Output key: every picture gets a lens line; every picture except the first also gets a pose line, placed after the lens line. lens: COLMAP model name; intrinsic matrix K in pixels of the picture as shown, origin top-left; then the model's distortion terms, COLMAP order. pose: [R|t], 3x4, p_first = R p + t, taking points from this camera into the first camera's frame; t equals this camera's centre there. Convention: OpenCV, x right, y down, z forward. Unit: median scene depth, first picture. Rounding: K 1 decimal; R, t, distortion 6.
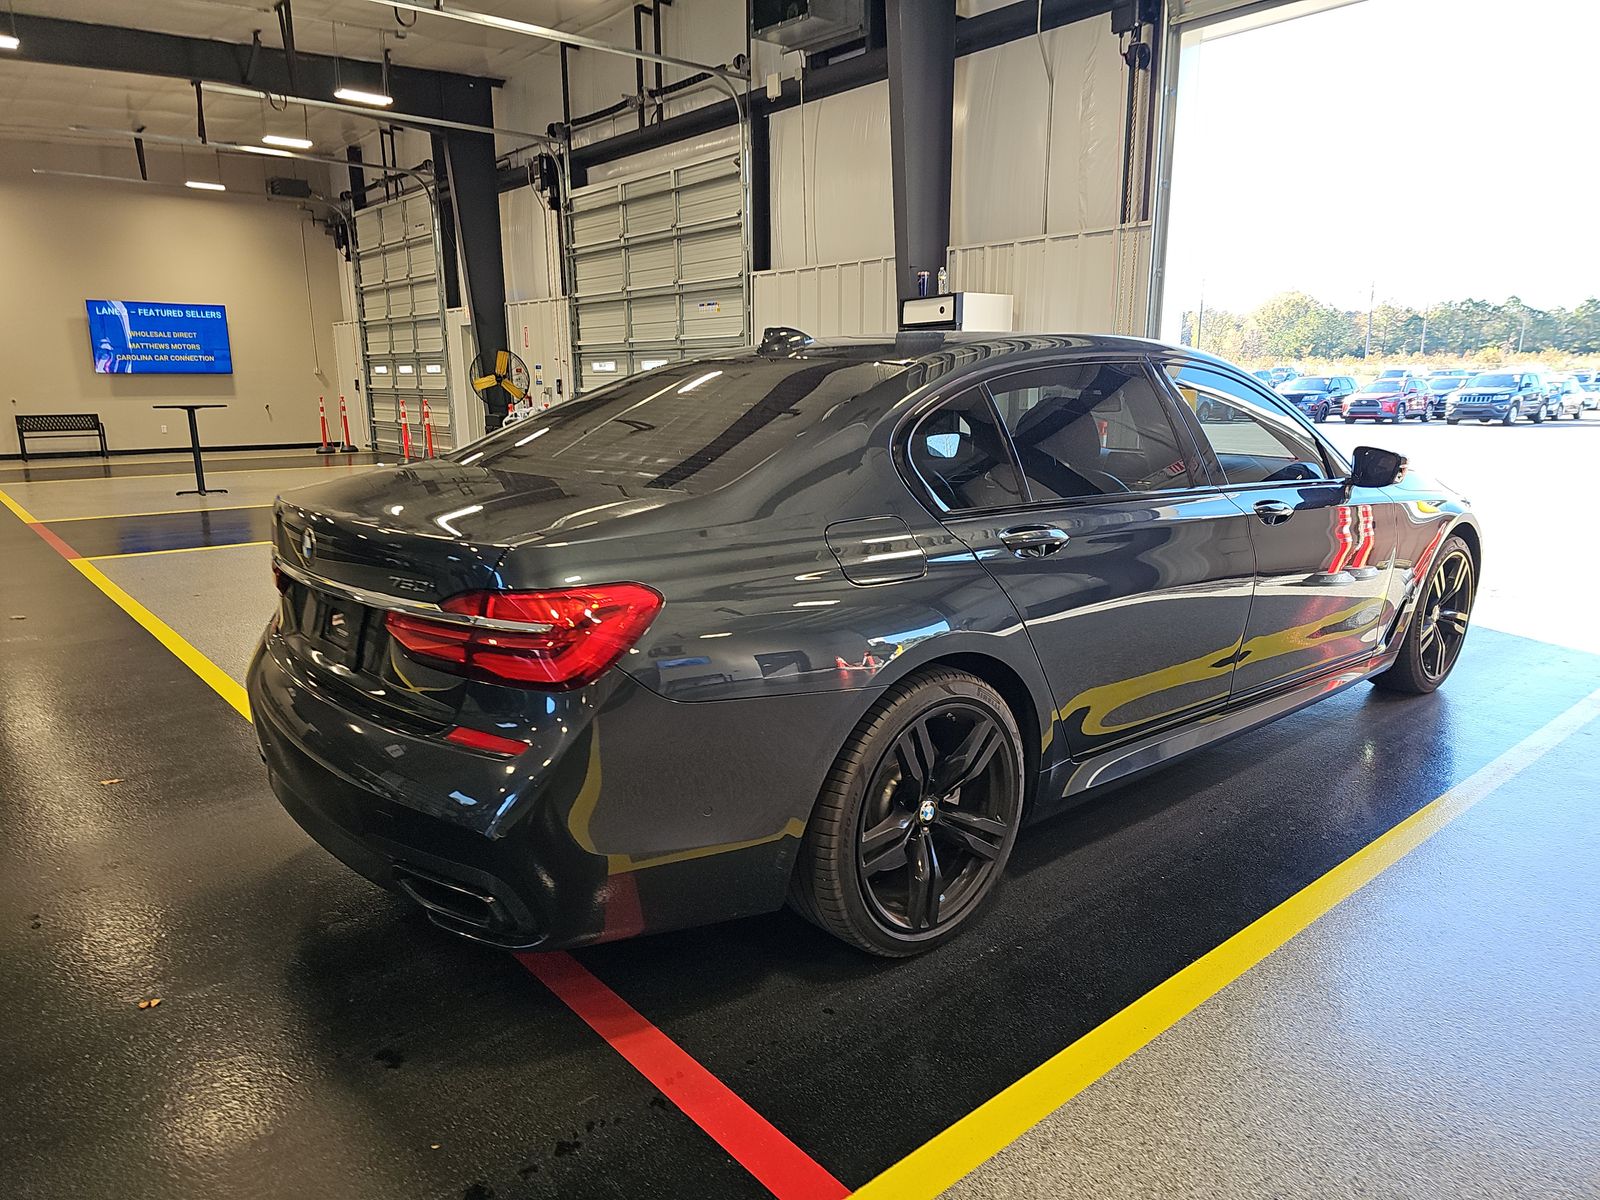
lens RADIAL K [[1073.6, 0, 780.3], [0, 1073.6, 603.2], [0, 0, 1]] dist [0.055535, -0.043283]
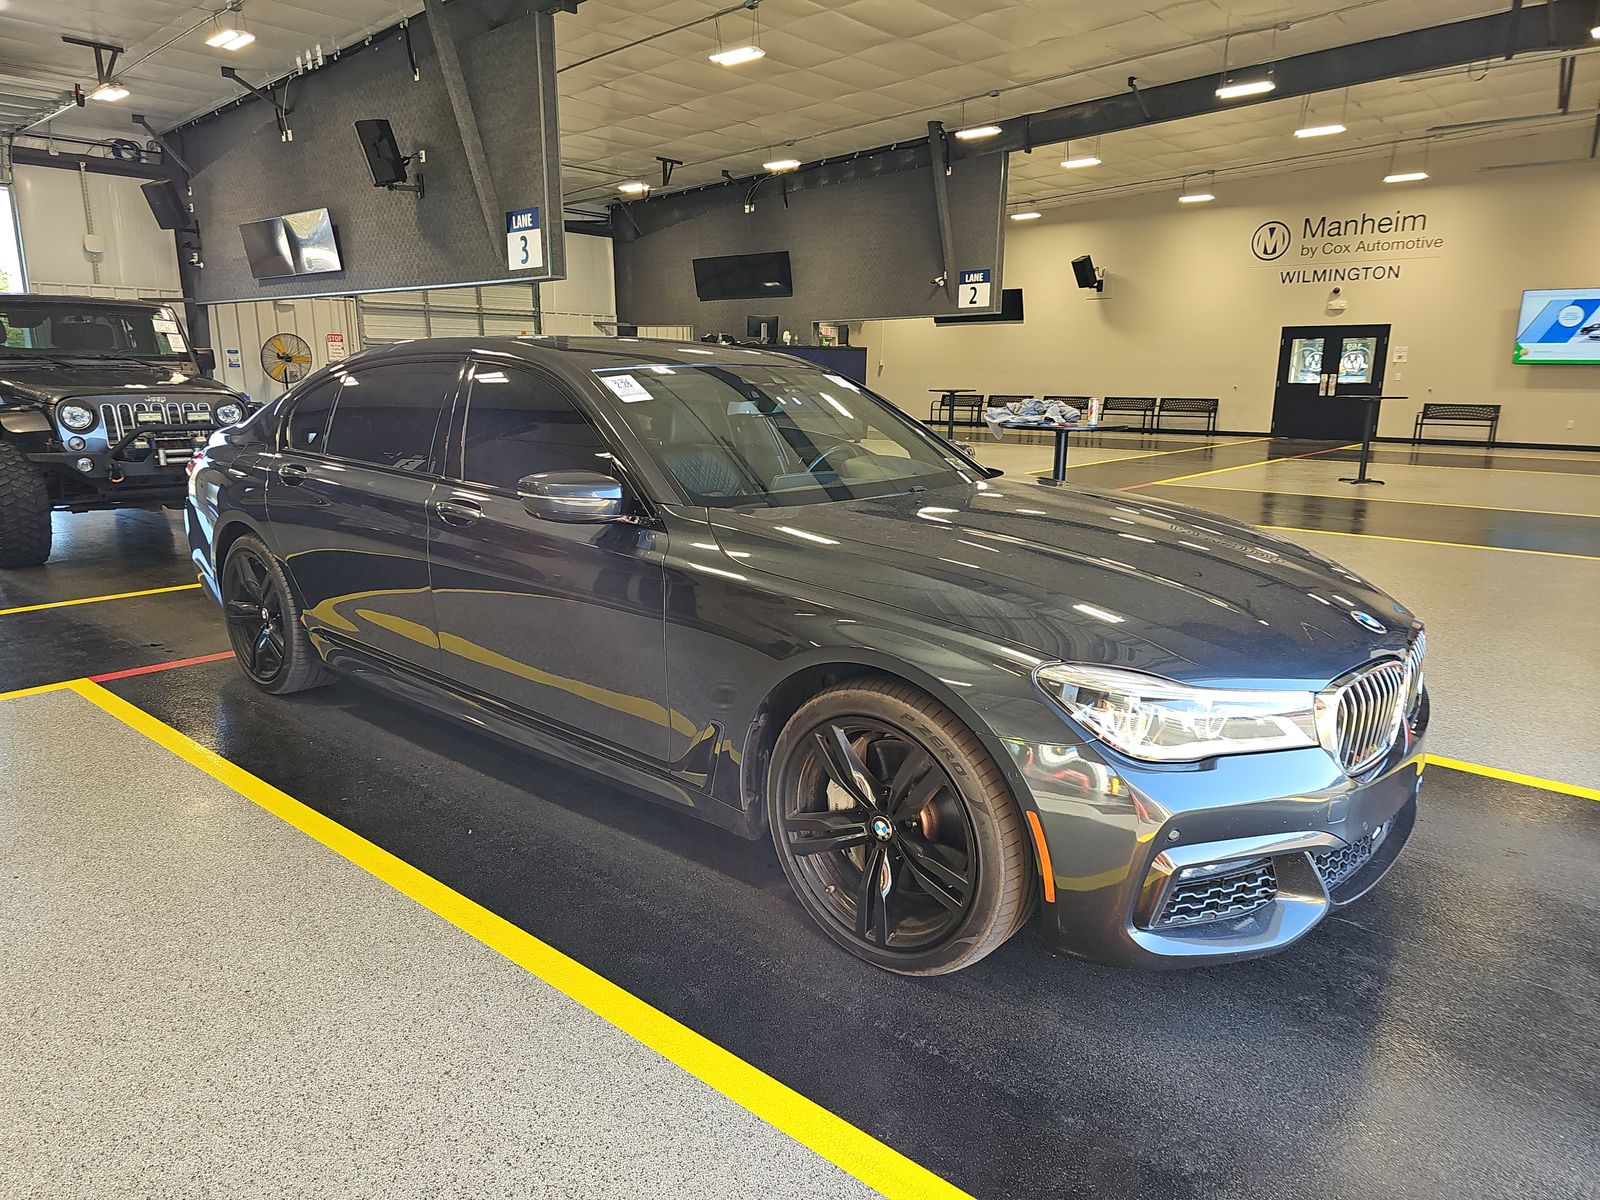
lens RADIAL K [[1073.6, 0, 780.3], [0, 1073.6, 603.2], [0, 0, 1]] dist [0.055535, -0.043283]
pose [[0.147033, 0.219778, -0.964406, 0.292322], [-0.210797, 0.959567, 0.186537, -0.048991], [0.966409, 0.175867, 0.187417, 0.216914]]
